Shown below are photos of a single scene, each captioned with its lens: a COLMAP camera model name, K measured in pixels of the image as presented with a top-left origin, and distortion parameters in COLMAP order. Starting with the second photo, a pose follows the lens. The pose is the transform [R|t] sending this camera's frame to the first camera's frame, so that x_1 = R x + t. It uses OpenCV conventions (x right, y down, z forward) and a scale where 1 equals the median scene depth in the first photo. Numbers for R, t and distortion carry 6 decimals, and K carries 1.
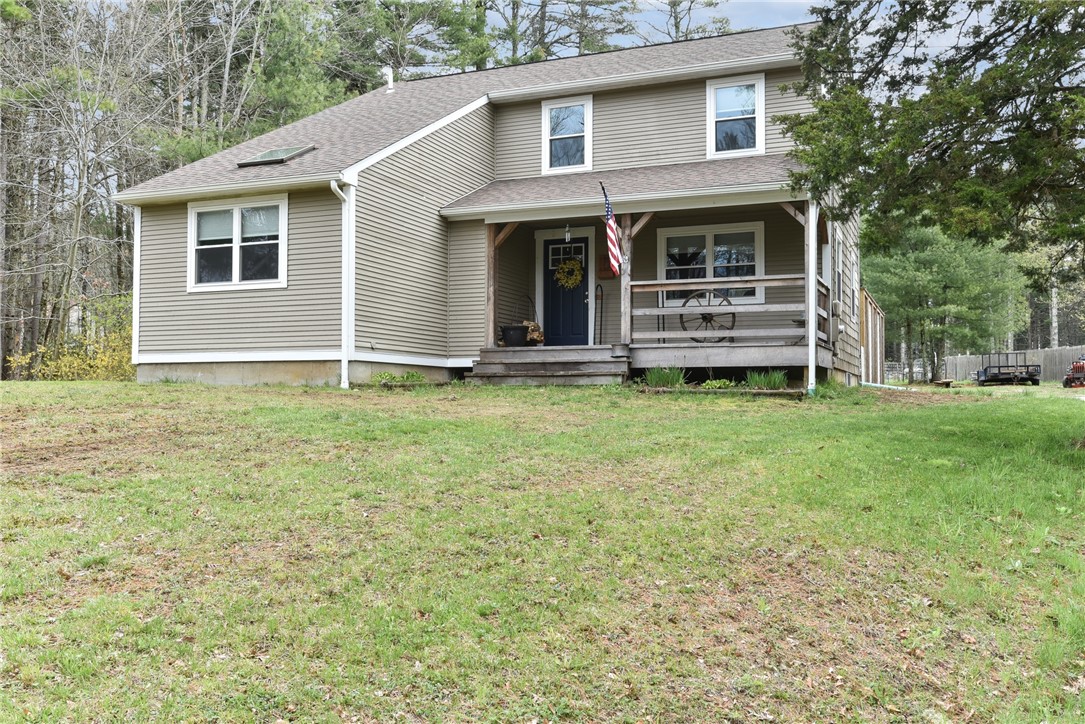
lens RADIAL K [[1008.0, 0, 541.9], [0, 1008.0, 362.5], [0, 0, 1]] dist [-0.005547, 0.000000]
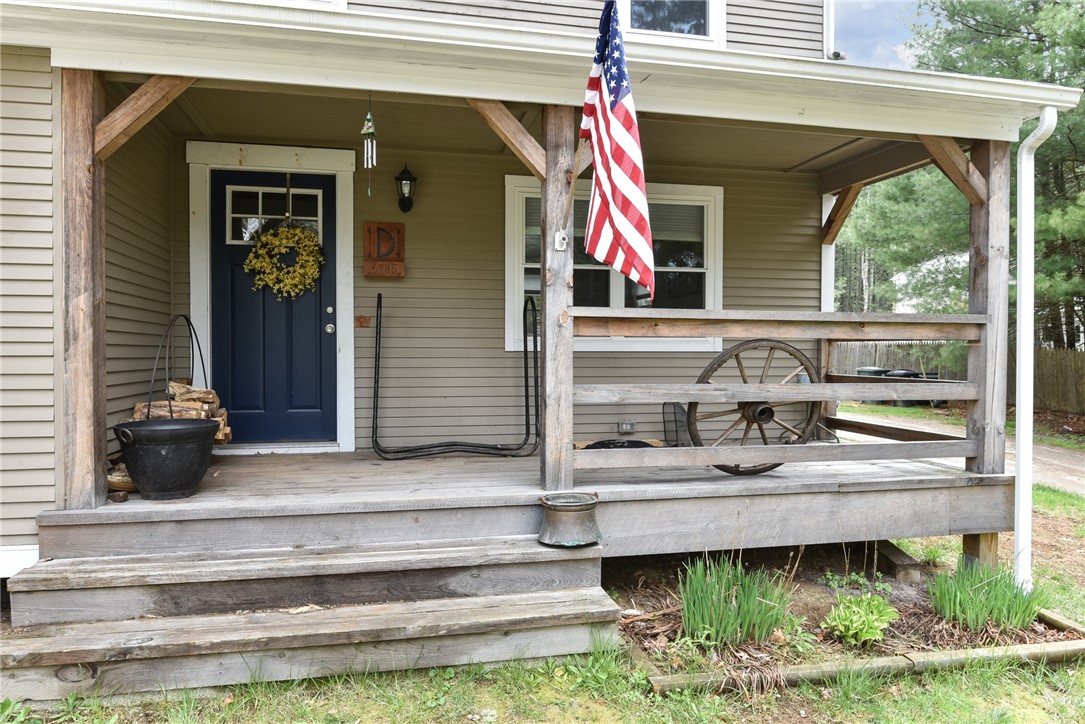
lens RADIAL K [[726.7, 0, 541.0], [0, 726.7, 366.0], [0, 0, 1]] dist [-0.005905, -0.000450]
pose [[0.825825, -0.009493, 0.563847, -0.058605], [-0.025423, 0.998215, 0.054043, -0.069030], [-0.563354, -0.058965, 0.824109, 0.754423]]
